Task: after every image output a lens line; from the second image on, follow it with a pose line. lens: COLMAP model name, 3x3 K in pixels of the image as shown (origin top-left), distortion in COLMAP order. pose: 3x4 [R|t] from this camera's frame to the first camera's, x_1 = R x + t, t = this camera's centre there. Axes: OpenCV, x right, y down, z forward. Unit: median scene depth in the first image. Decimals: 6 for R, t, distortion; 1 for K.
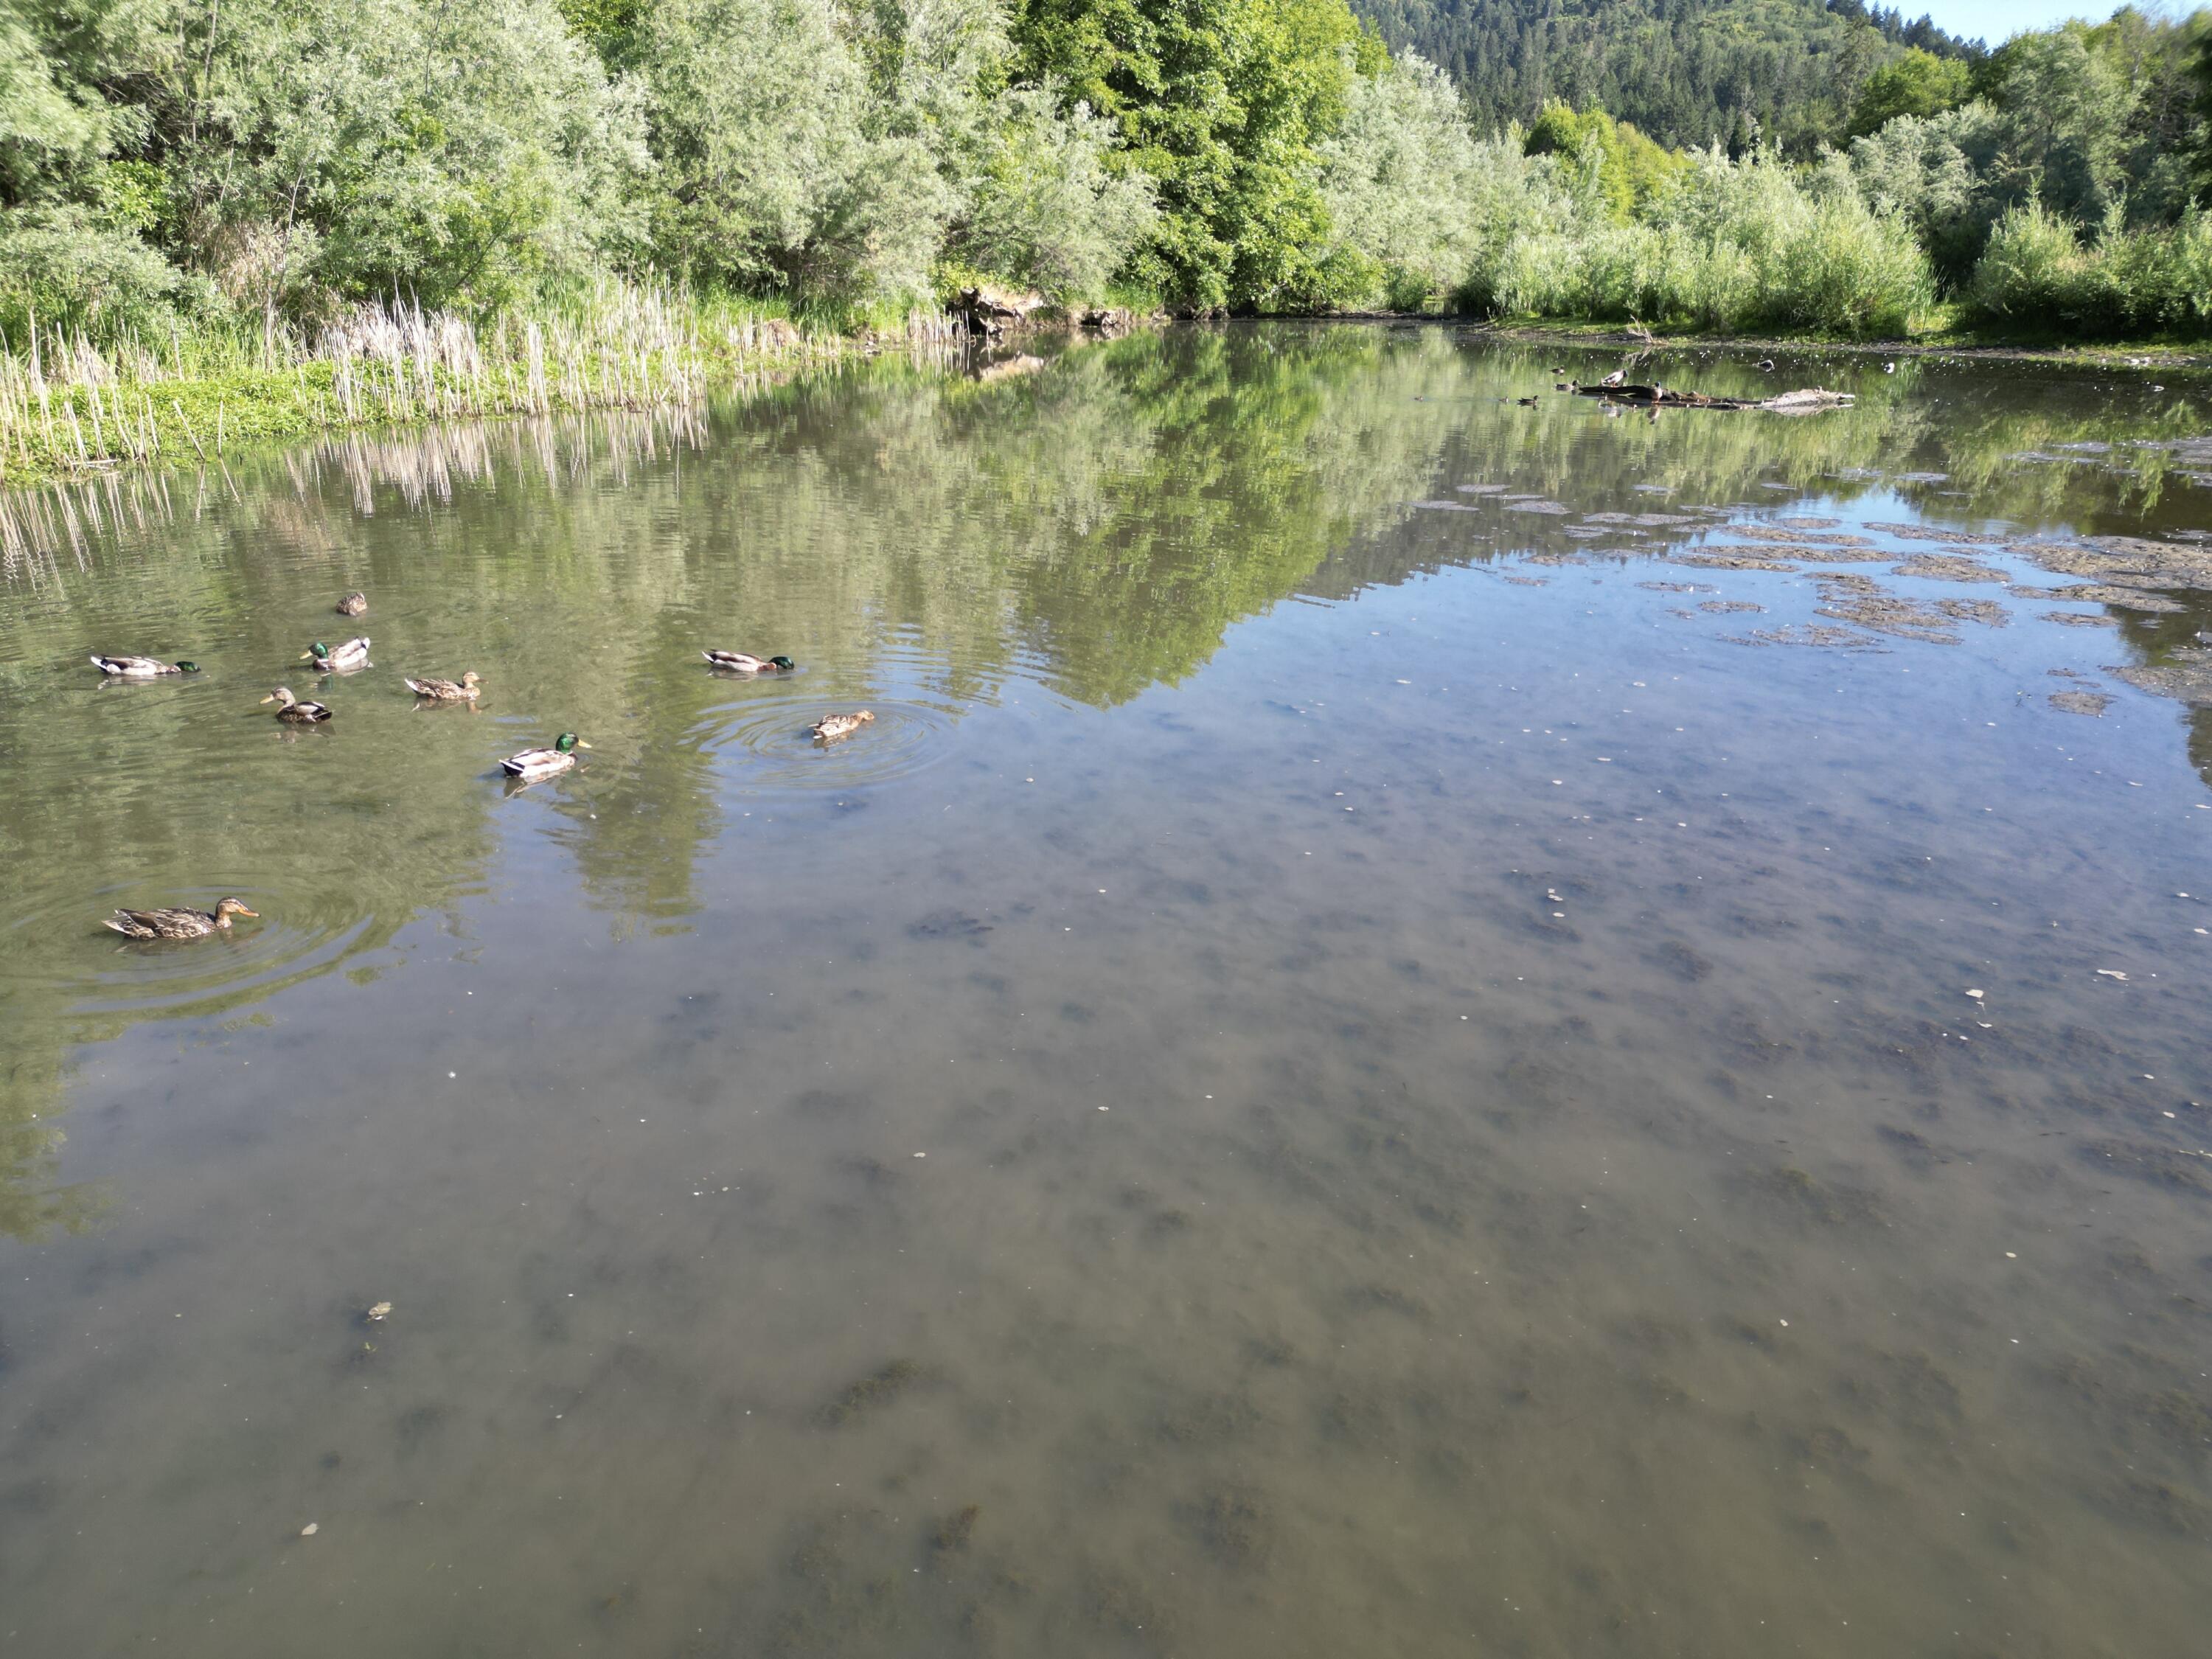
lens RADIAL K [[1539.2, 0, 1113.4], [0, 1539.2, 821.2], [0, 0, 1]] dist [0.056803, -0.049157]
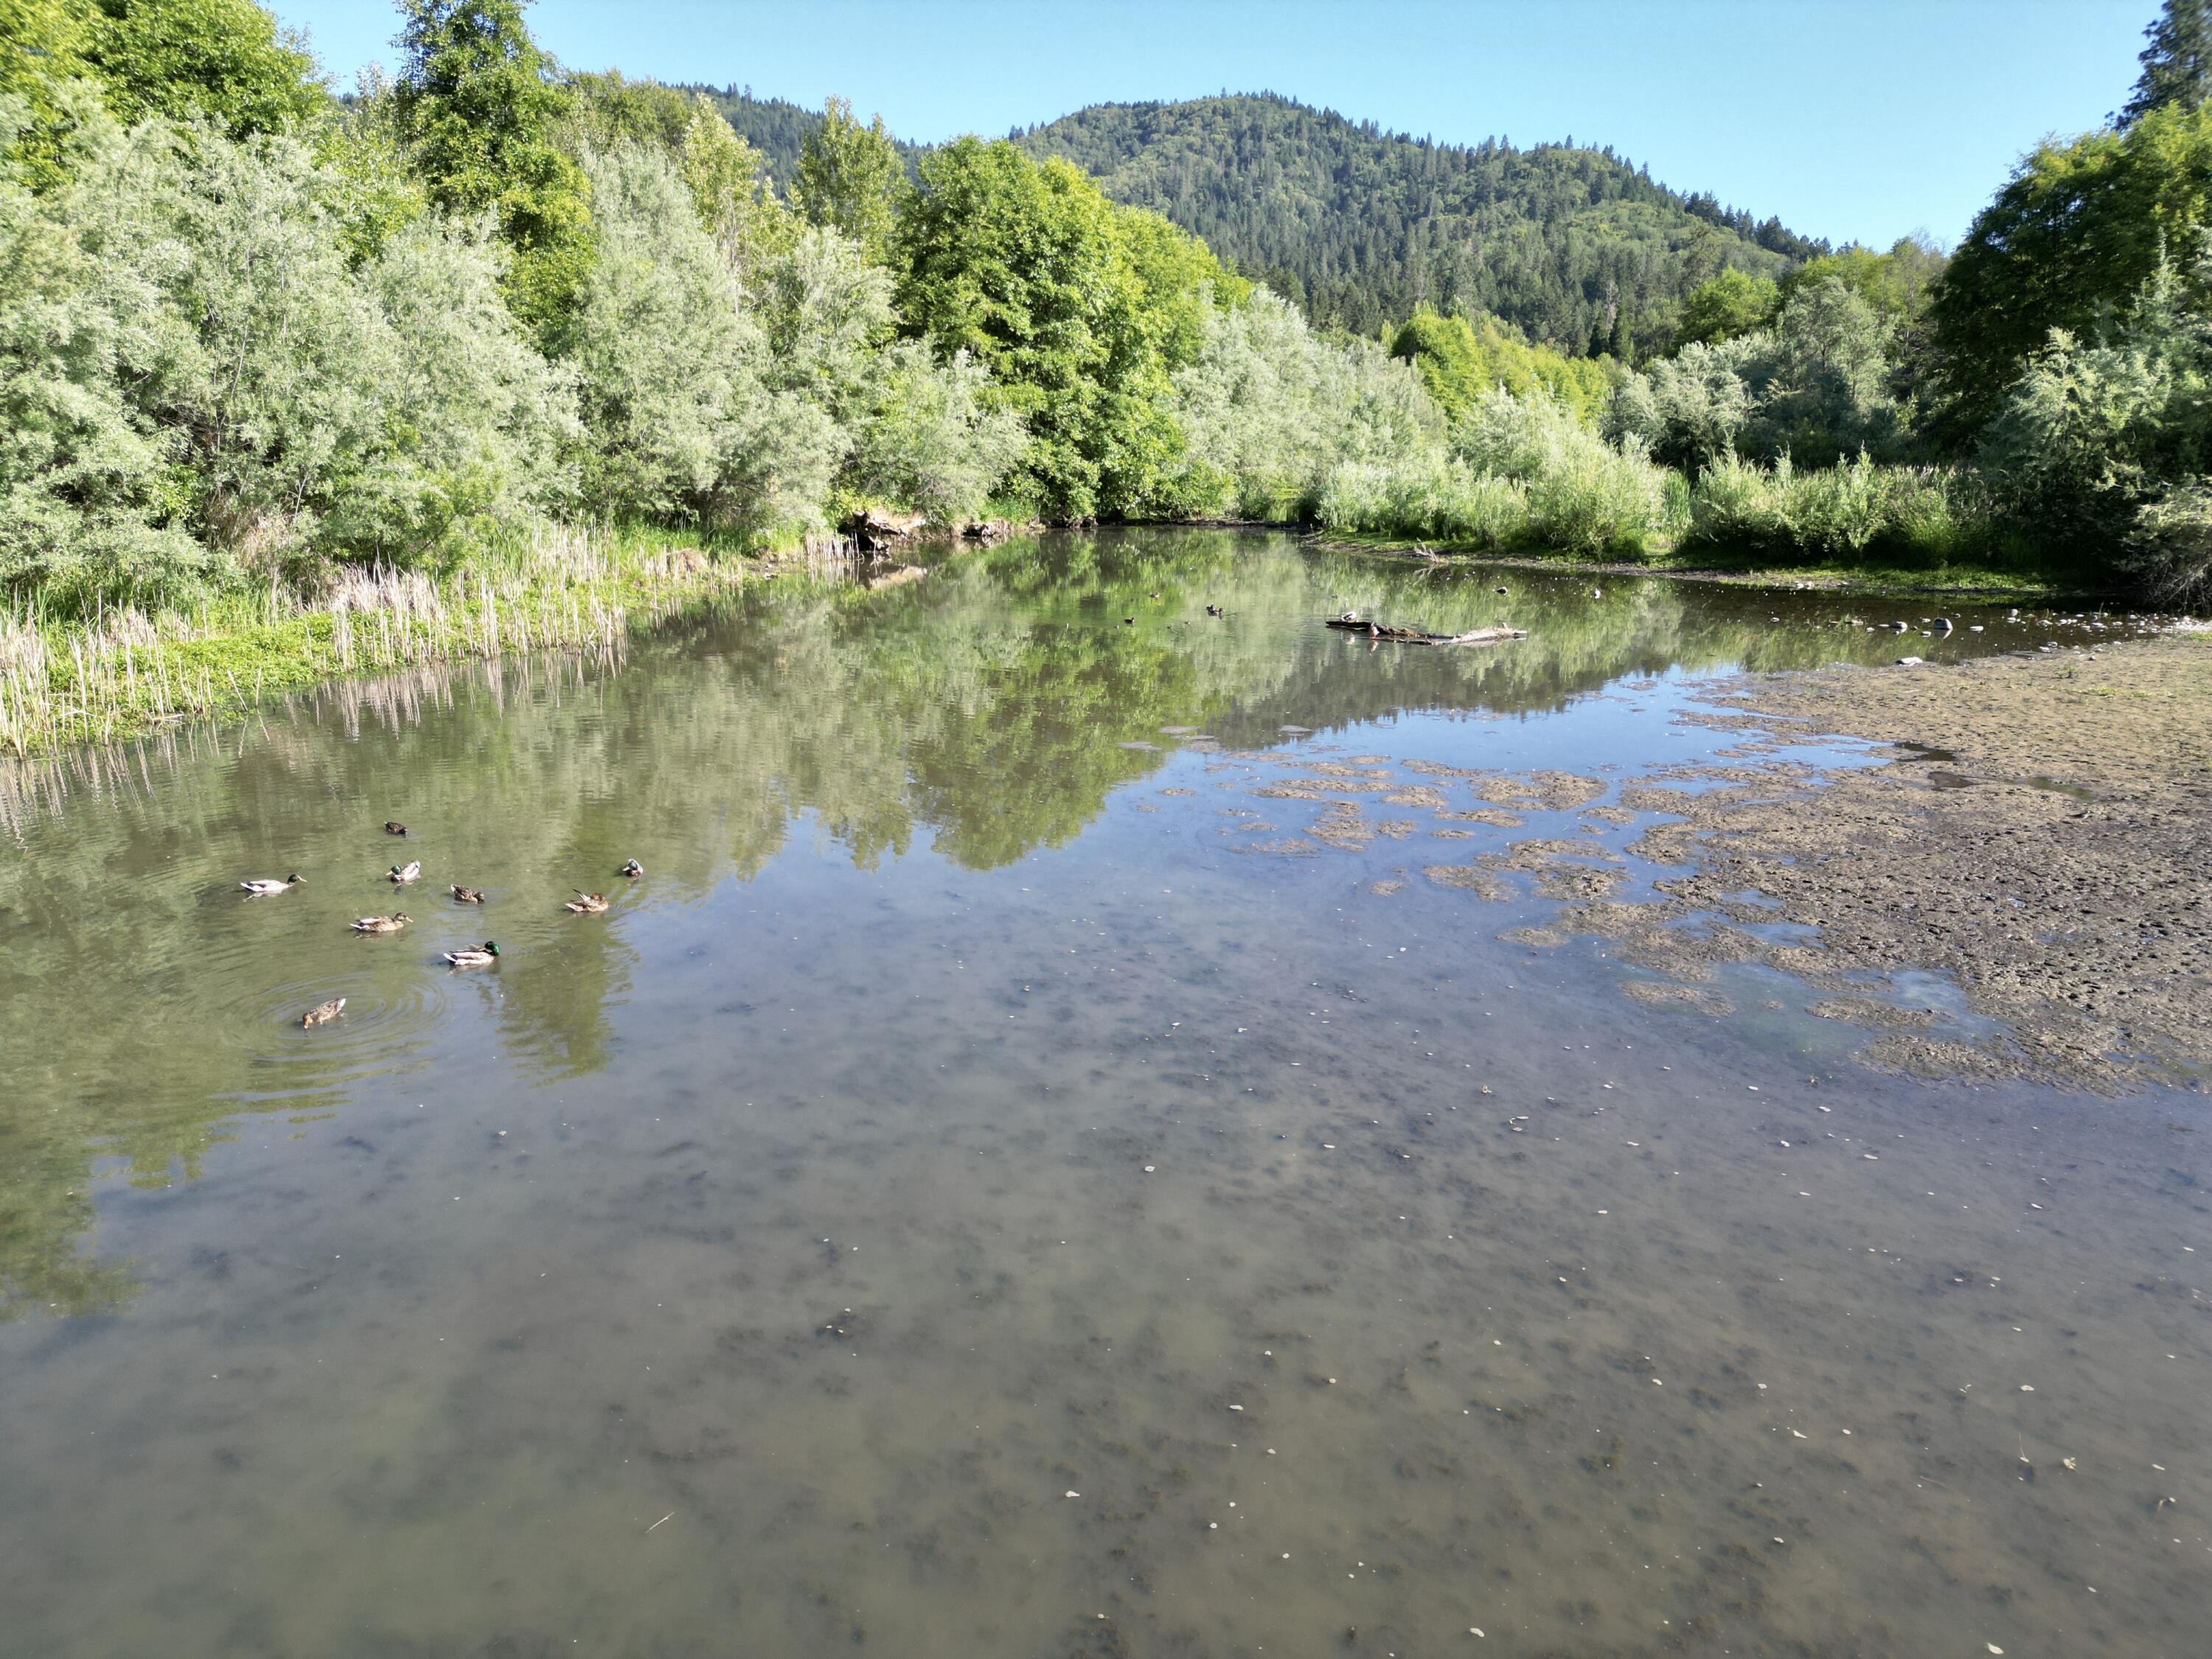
lens RADIAL K [[1539.2, 0, 1110.4], [0, 1539.2, 839.9], [0, 0, 1]] dist [0.056803, -0.049157]
pose [[0.998737, -0.012413, 0.048692, 0.037719], [0.016668, 0.995983, -0.087978, 0.004094], [-0.047404, 0.088678, 0.994932, -0.143505]]
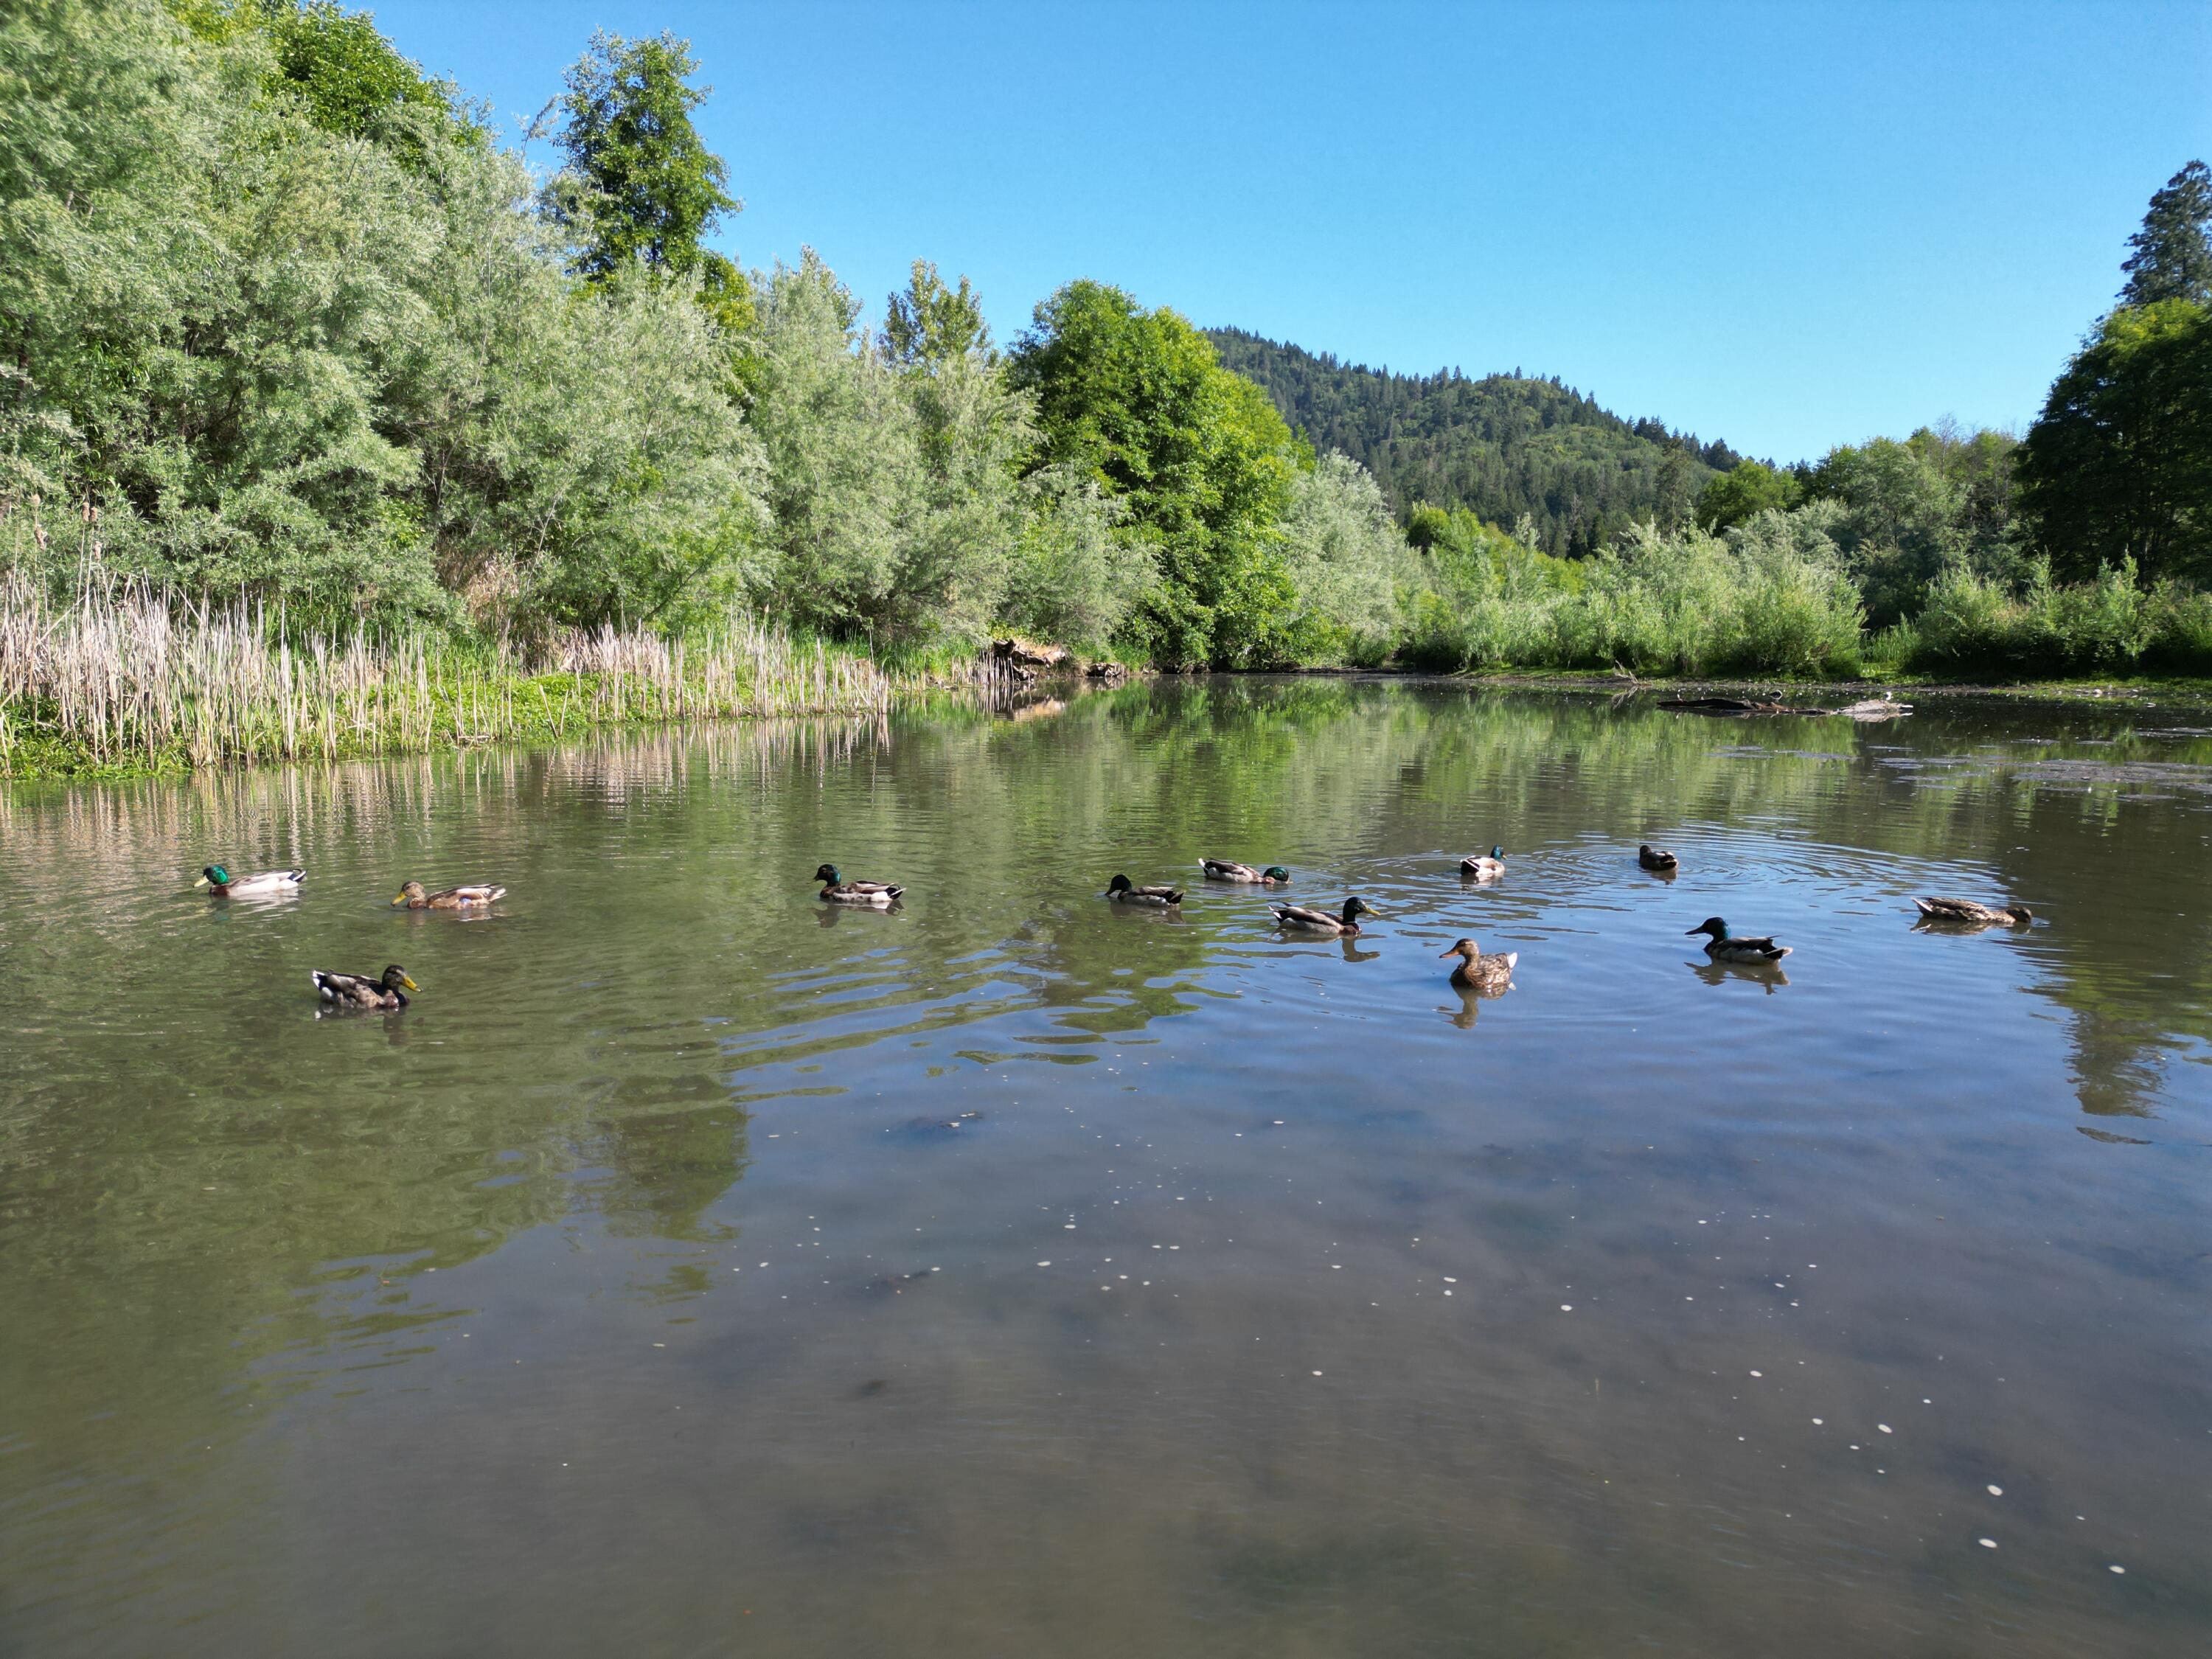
lens RADIAL K [[1539.2, 0, 1115.6], [0, 1539.2, 831.5], [0, 0, 1]] dist [0.056803, -0.049157]
pose [[0.996859, -0.009011, 0.078687, -0.110168], [0.026411, 0.974460, -0.223001, 0.029773], [-0.074668, 0.224379, 0.971637, -0.018255]]
